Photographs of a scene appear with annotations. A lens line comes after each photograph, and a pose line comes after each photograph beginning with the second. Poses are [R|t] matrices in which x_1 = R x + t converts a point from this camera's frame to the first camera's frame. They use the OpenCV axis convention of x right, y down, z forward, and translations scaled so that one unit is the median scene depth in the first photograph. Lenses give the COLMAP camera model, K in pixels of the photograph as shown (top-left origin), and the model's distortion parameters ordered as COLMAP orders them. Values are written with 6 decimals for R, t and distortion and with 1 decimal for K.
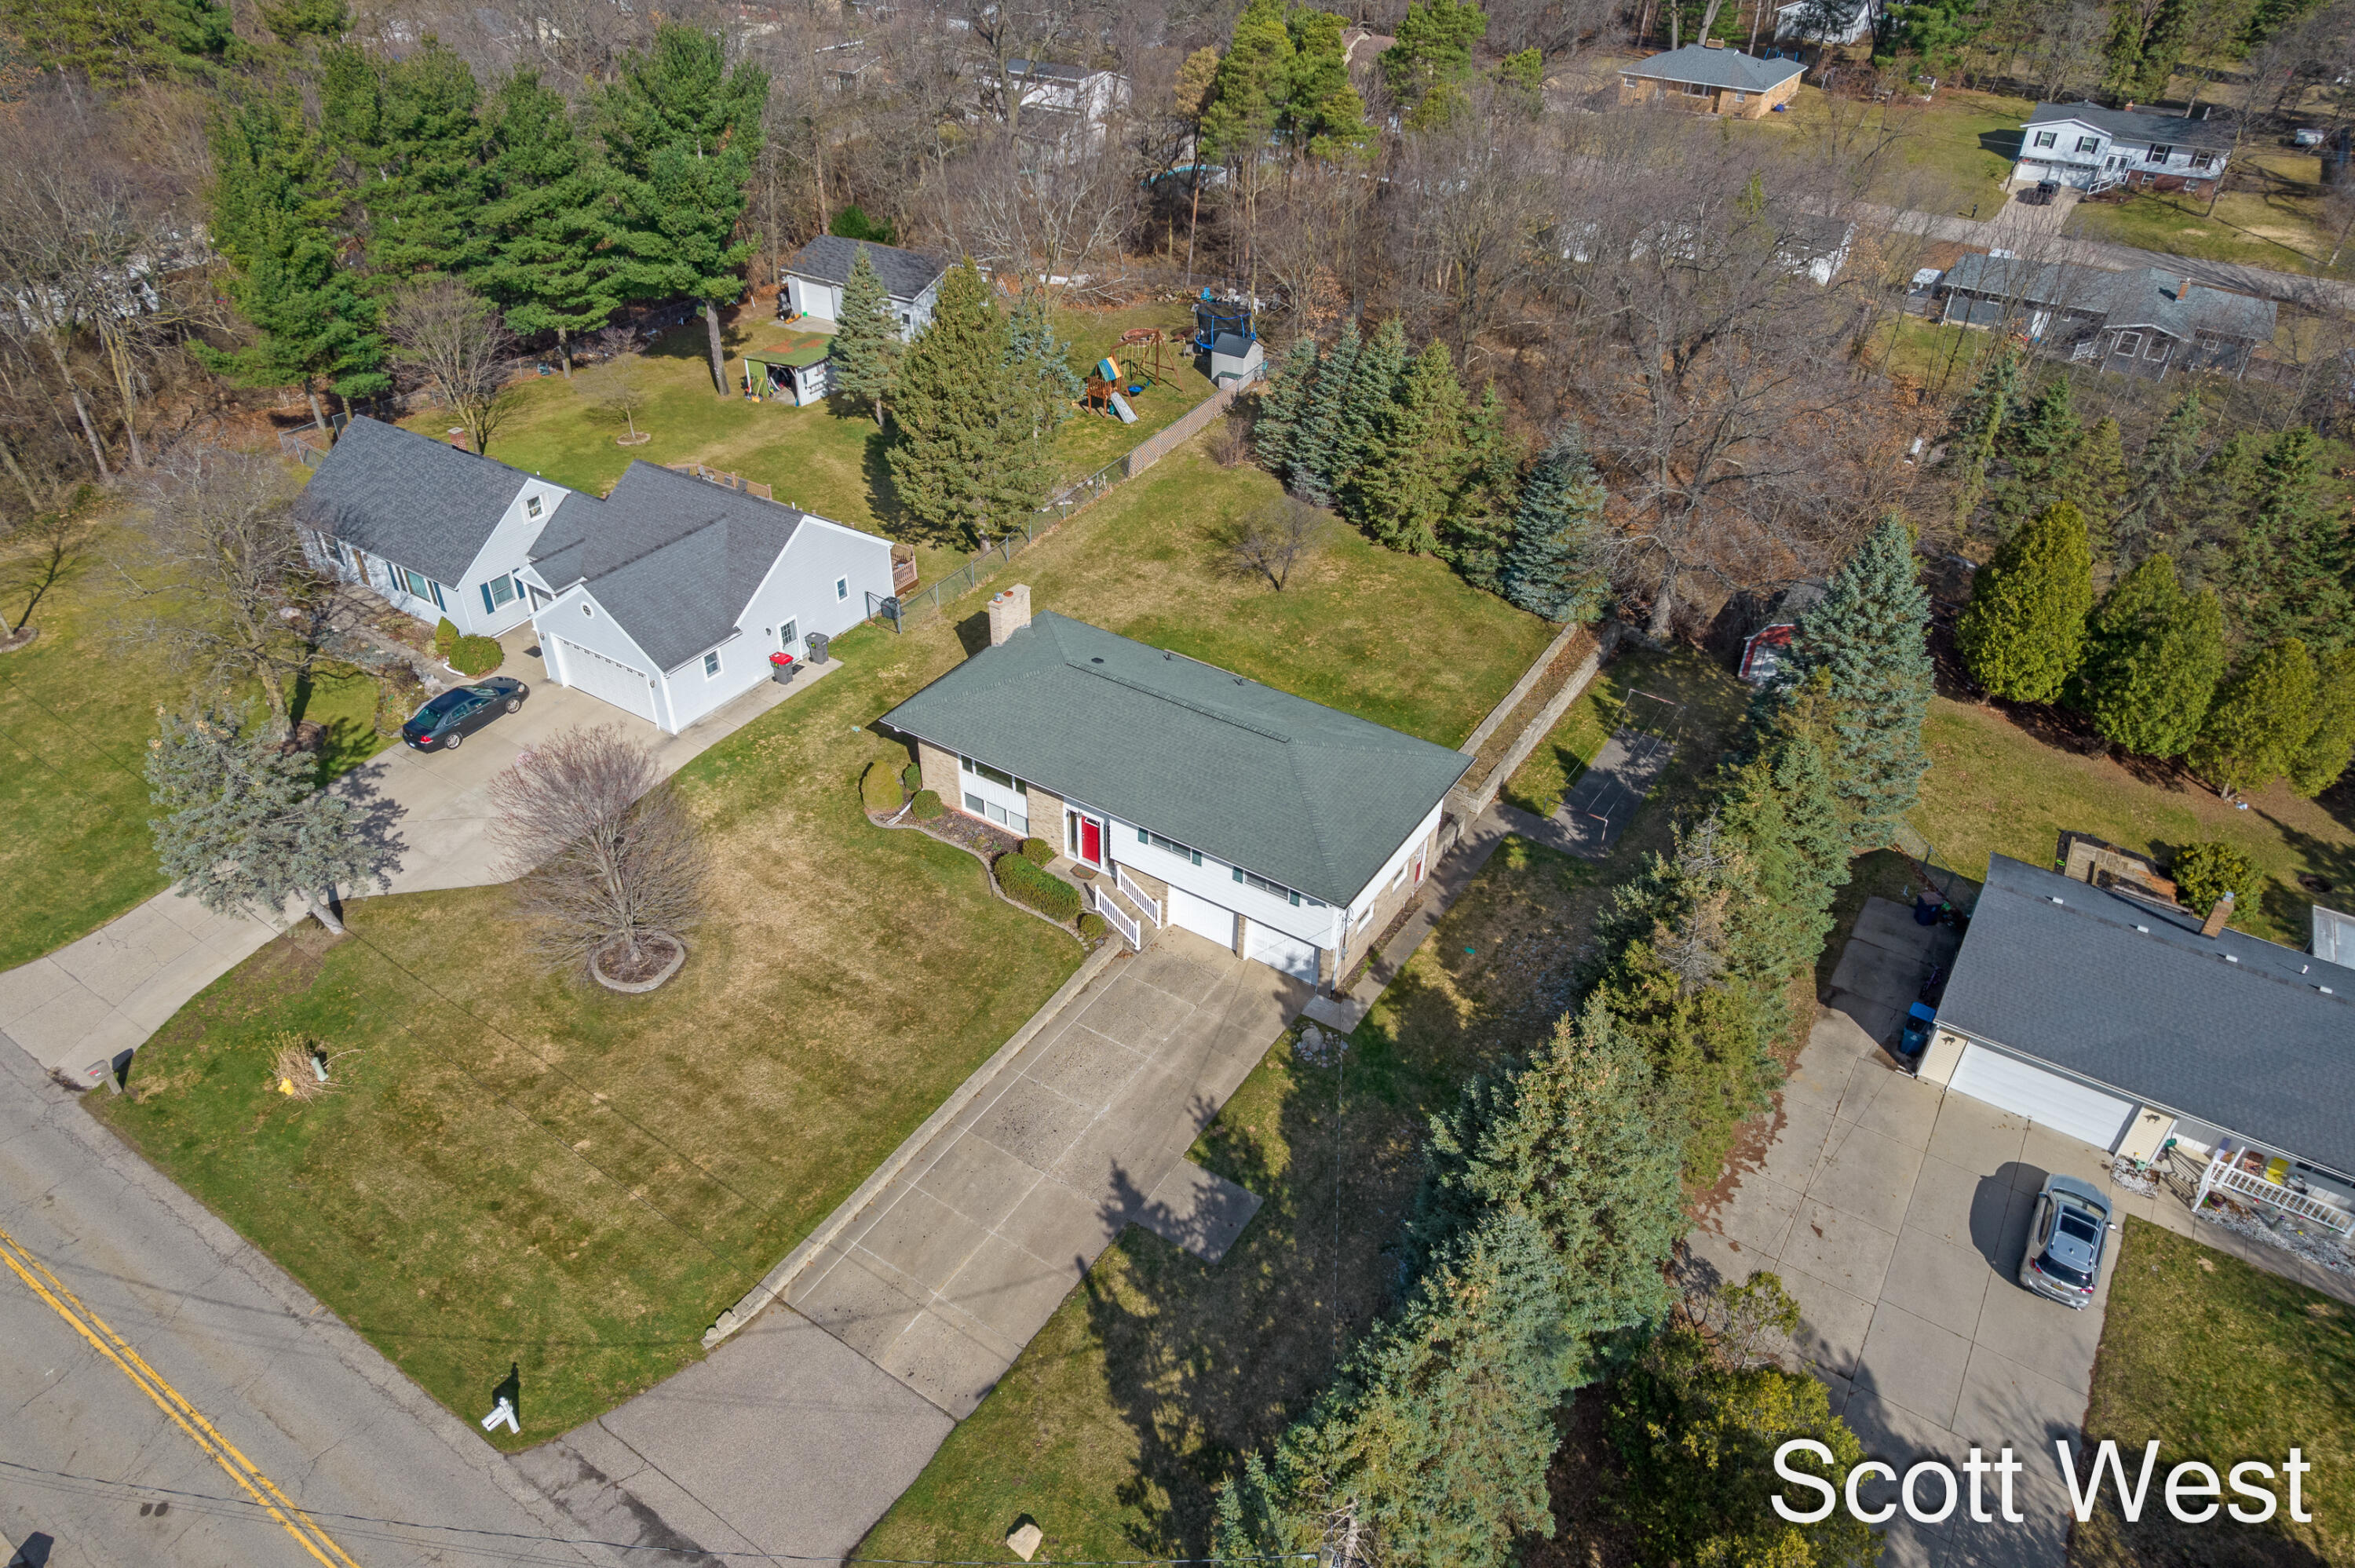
lens RADIAL K [[1525.0, 0, 1151.0], [0, 1525.0, 774.3], [0, 0, 1]] dist [-0.062149, 0.051325]
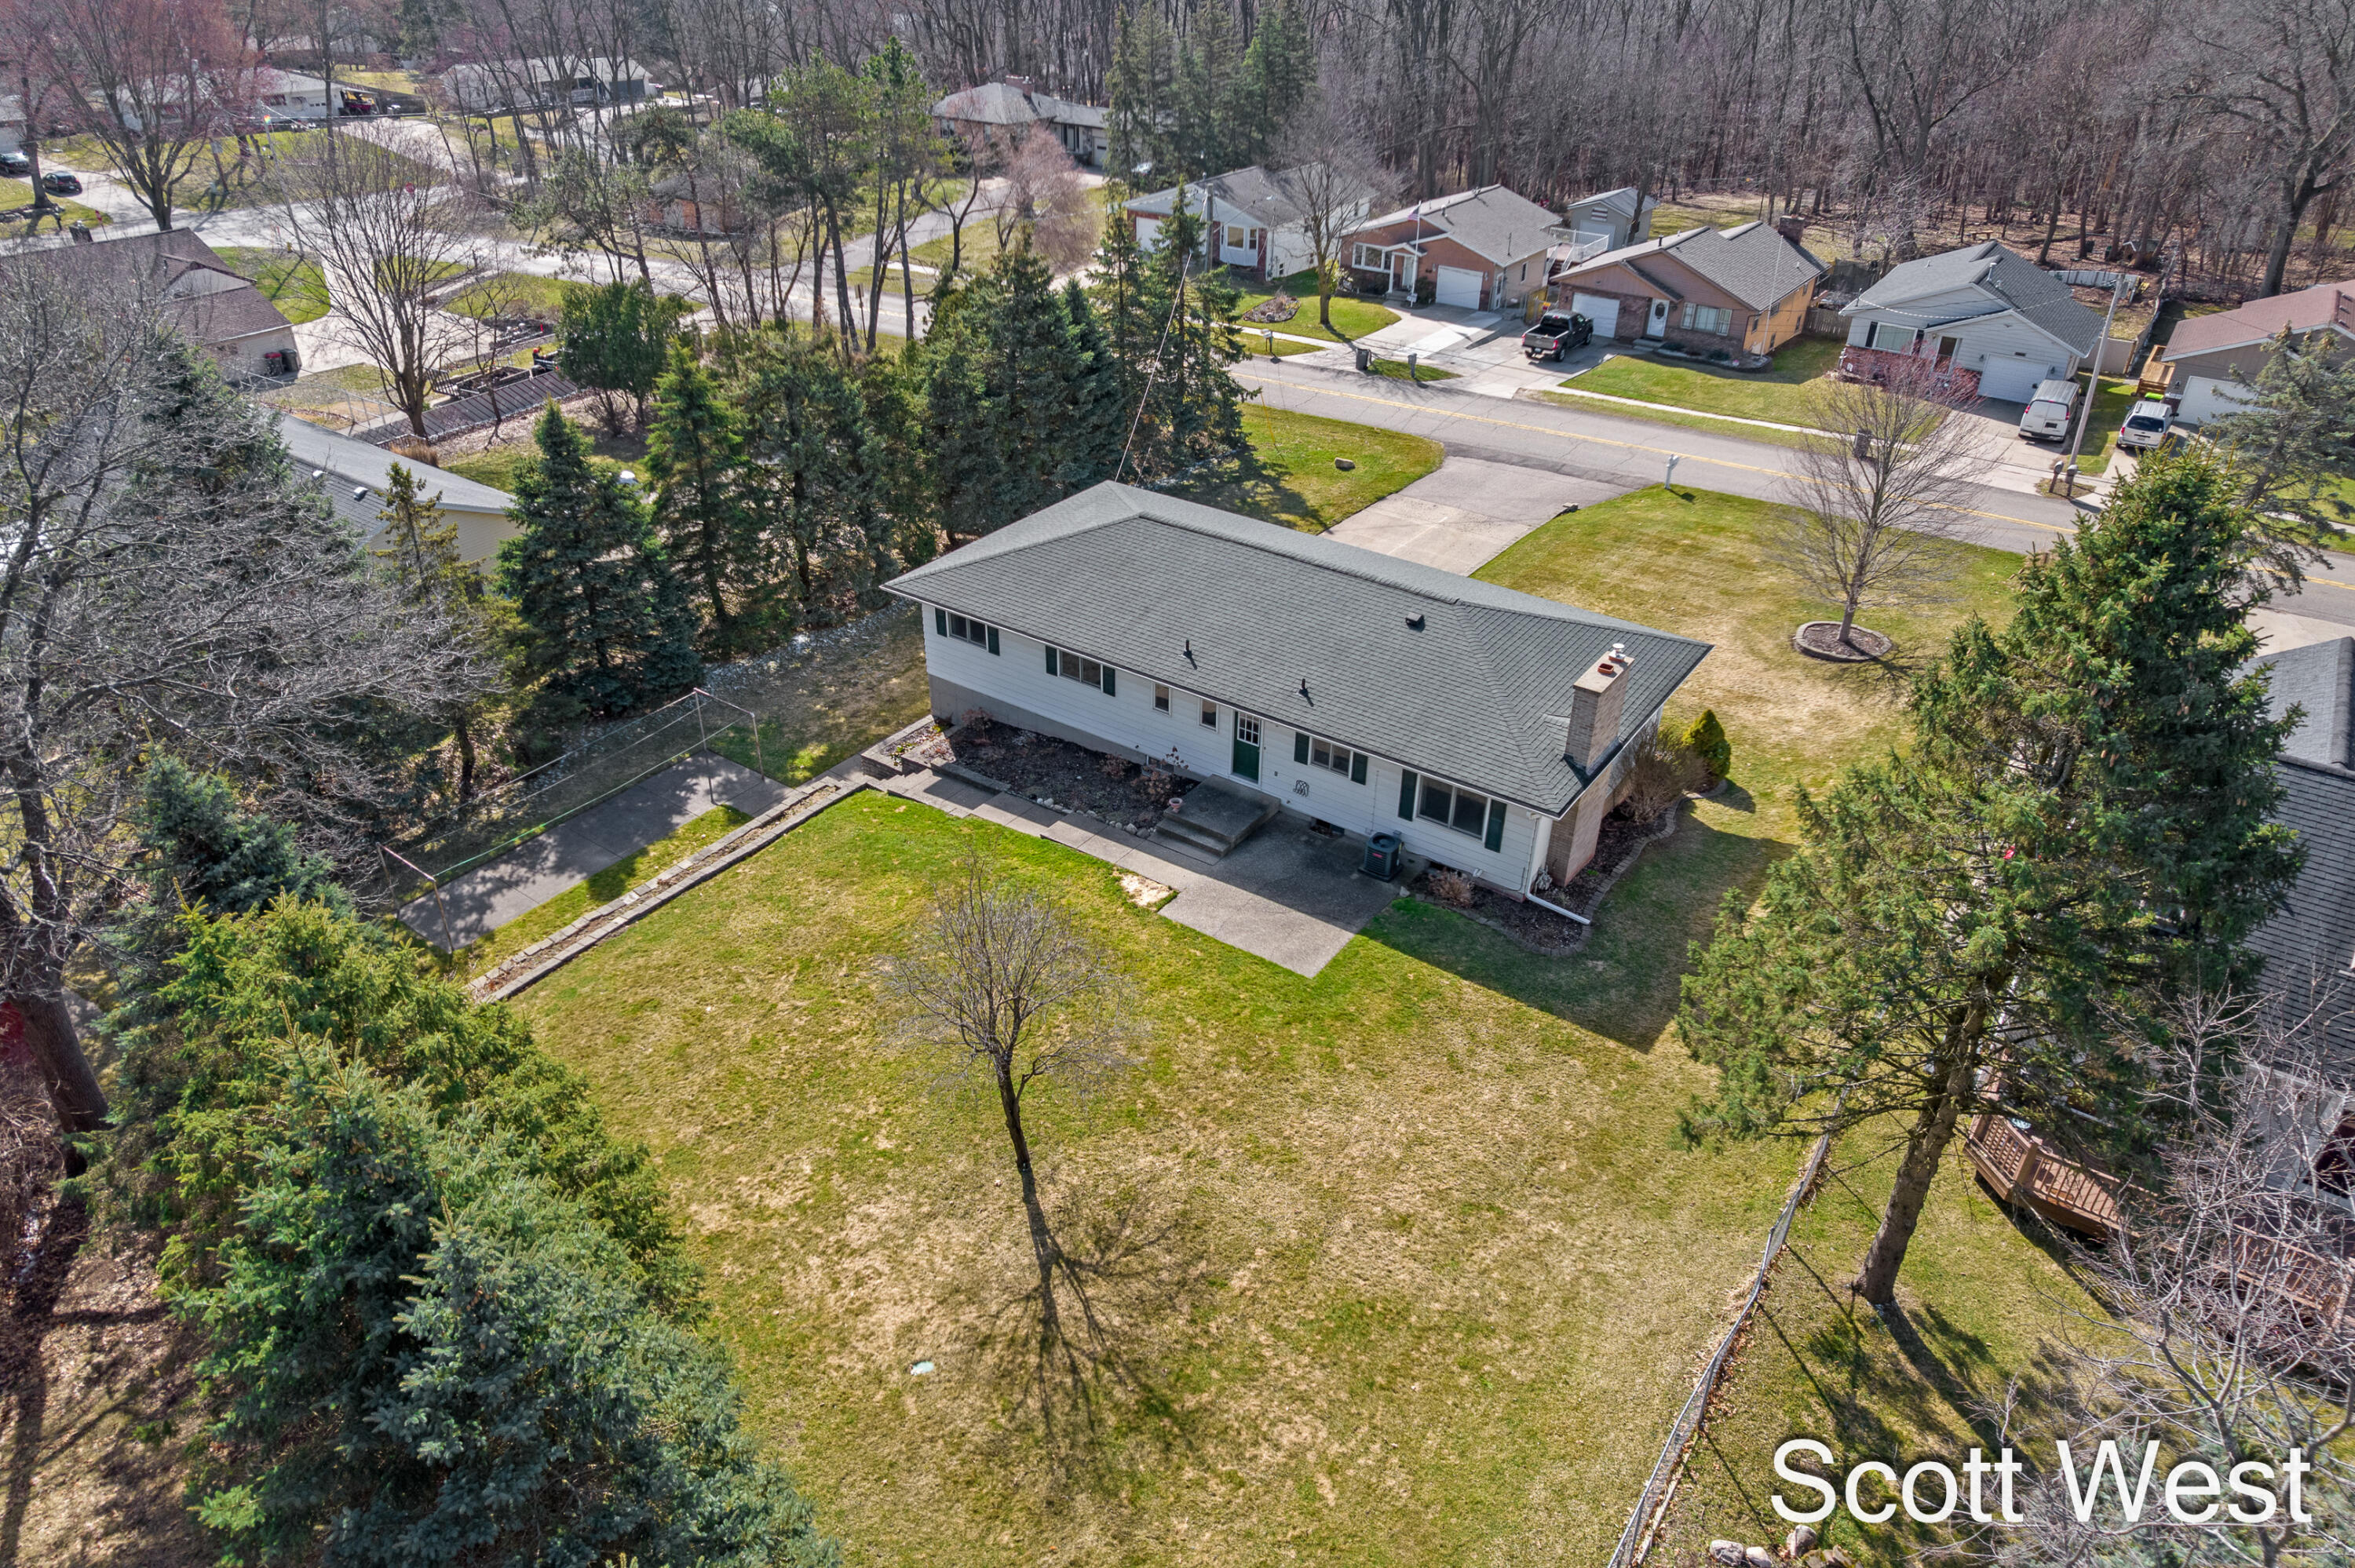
lens RADIAL K [[1549.1, 0, 1177.5], [0, 1549.1, 784.0], [0, 0, 1]] dist [-0.044403, 0.027108]
pose [[-0.999438, -0.033213, 0.004645, 0.048811], [-0.009017, 0.399550, 0.916667, -0.525284], [-0.032301, 0.916110, -0.399625, 1.092601]]
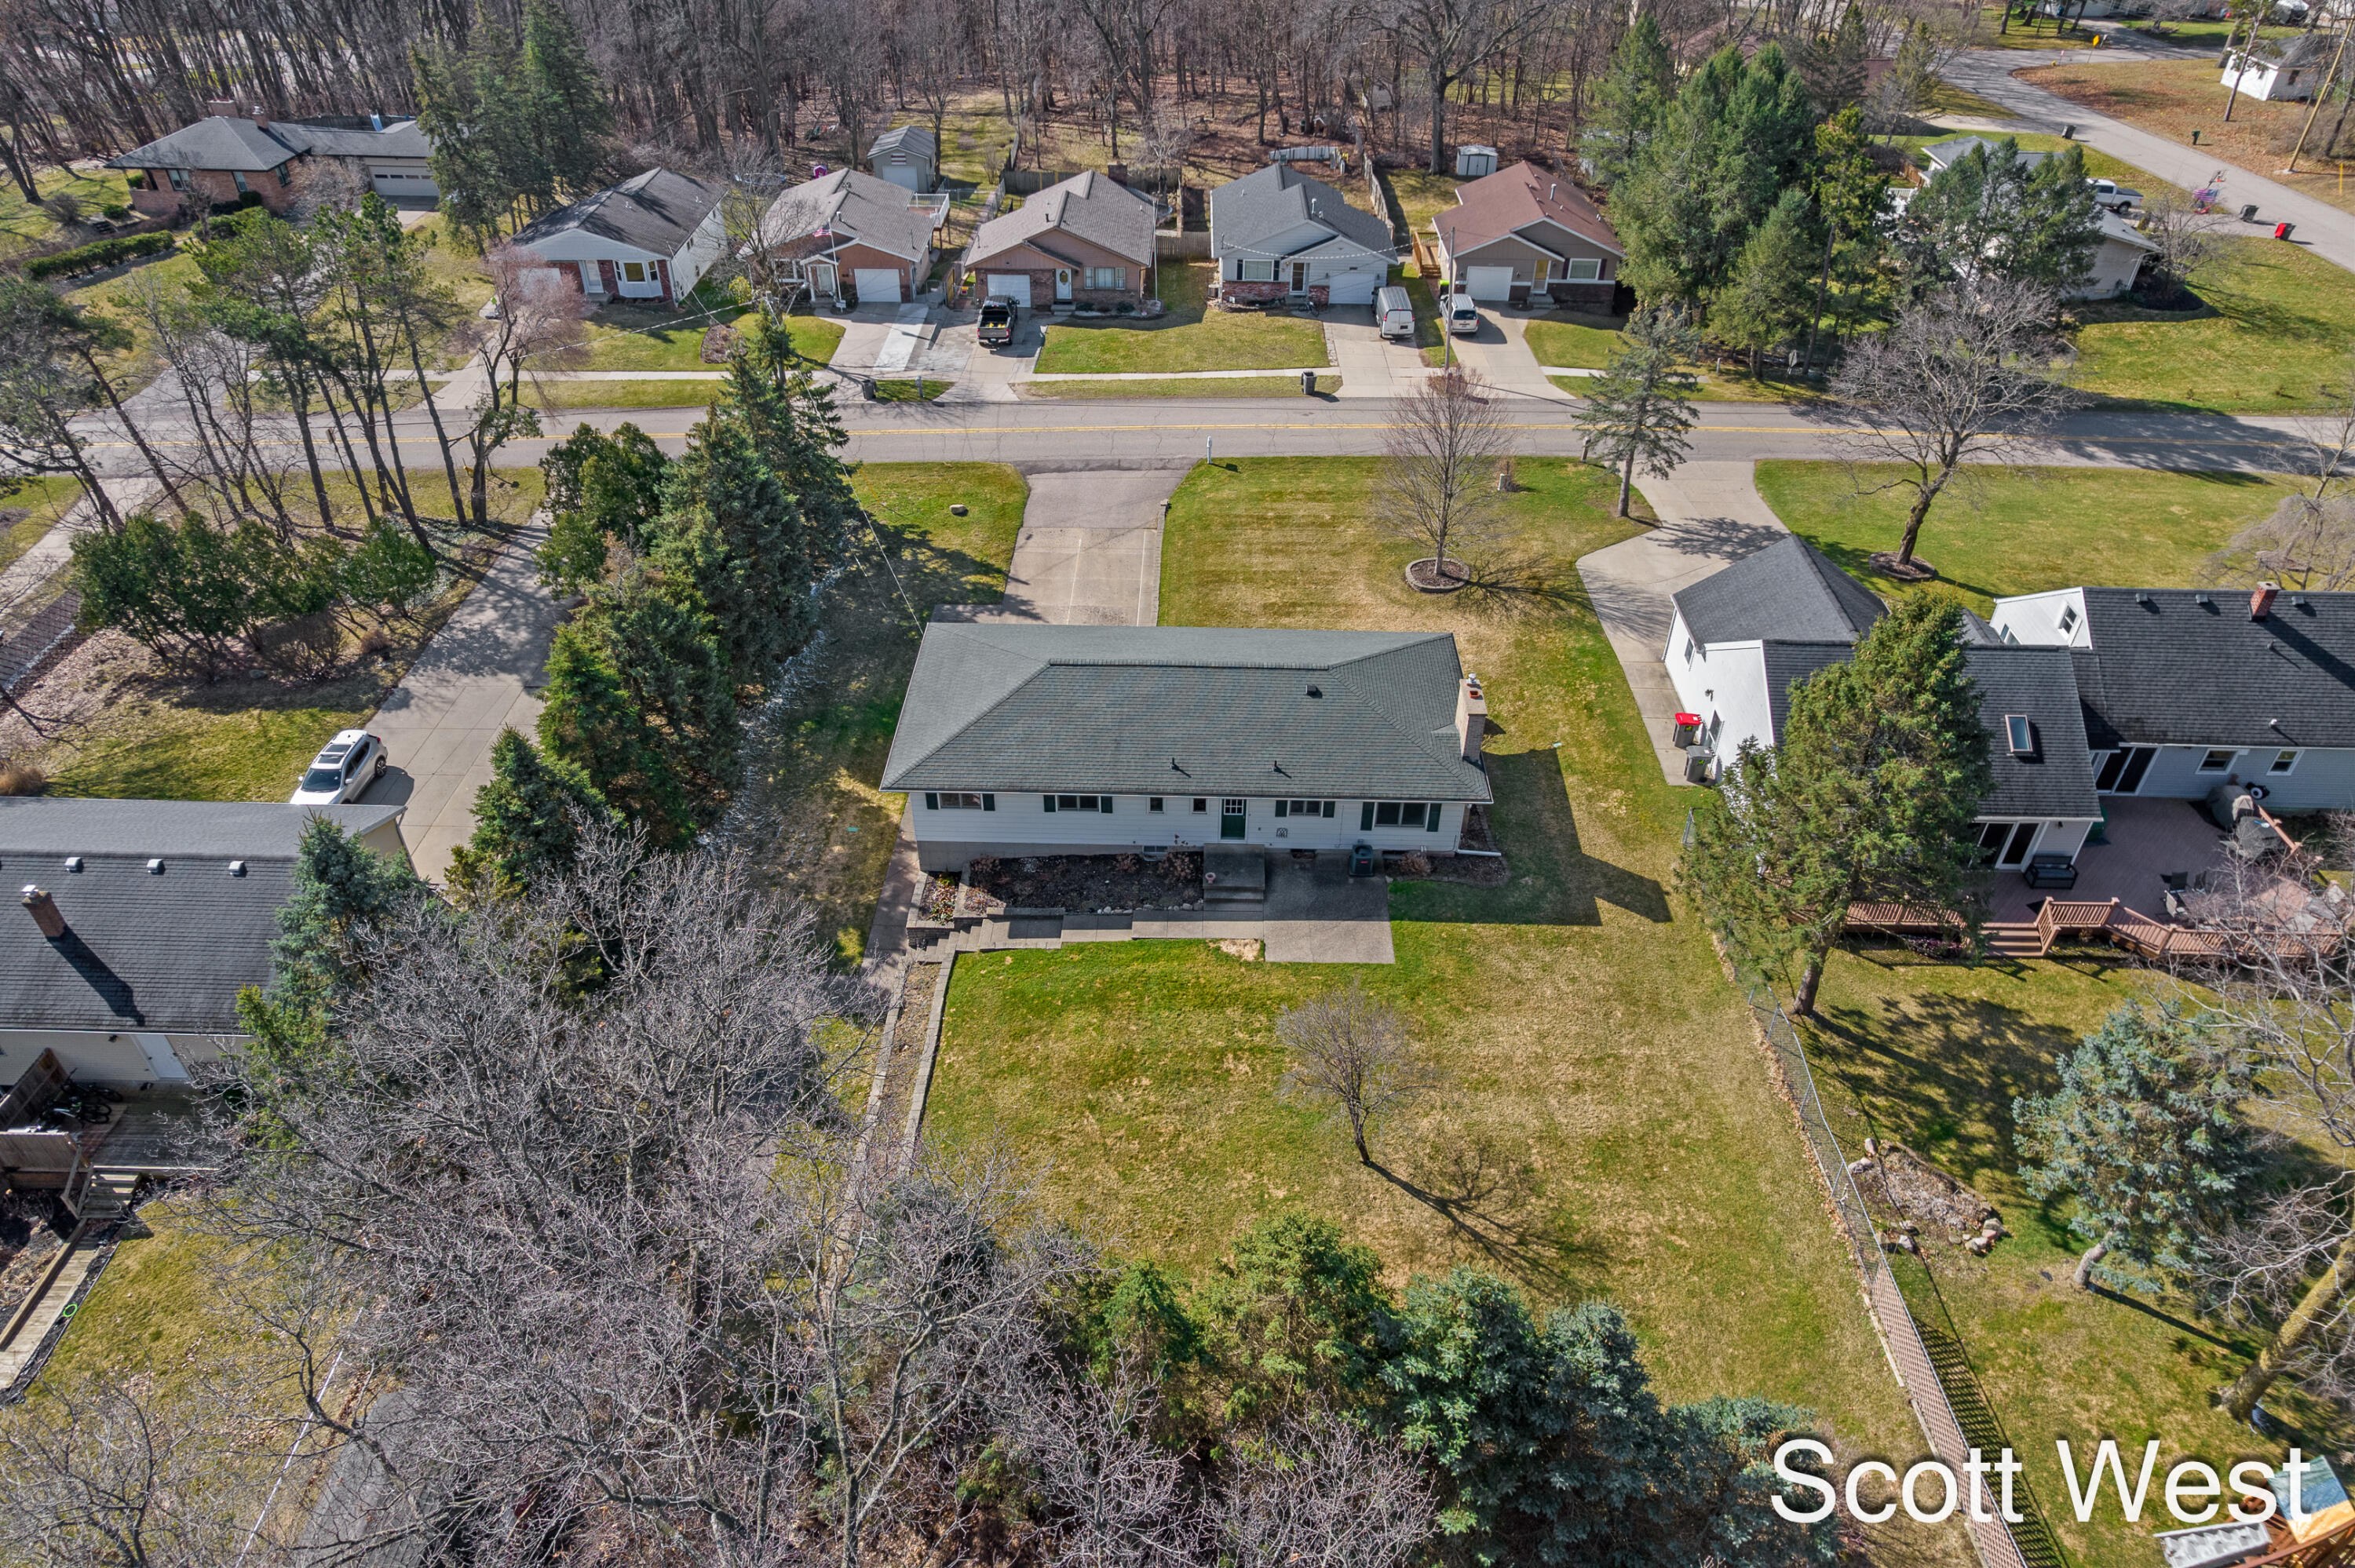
lens RADIAL K [[1549.1, 0, 1177.5], [0, 1549.1, 784.0], [0, 0, 1]] dist [-0.044403, 0.027108]
pose [[-0.841558, 0.314972, -0.438832, 0.362668], [-0.324957, 0.353746, 0.877079, -0.671830], [0.431490, 0.880714, -0.195346, 0.982121]]
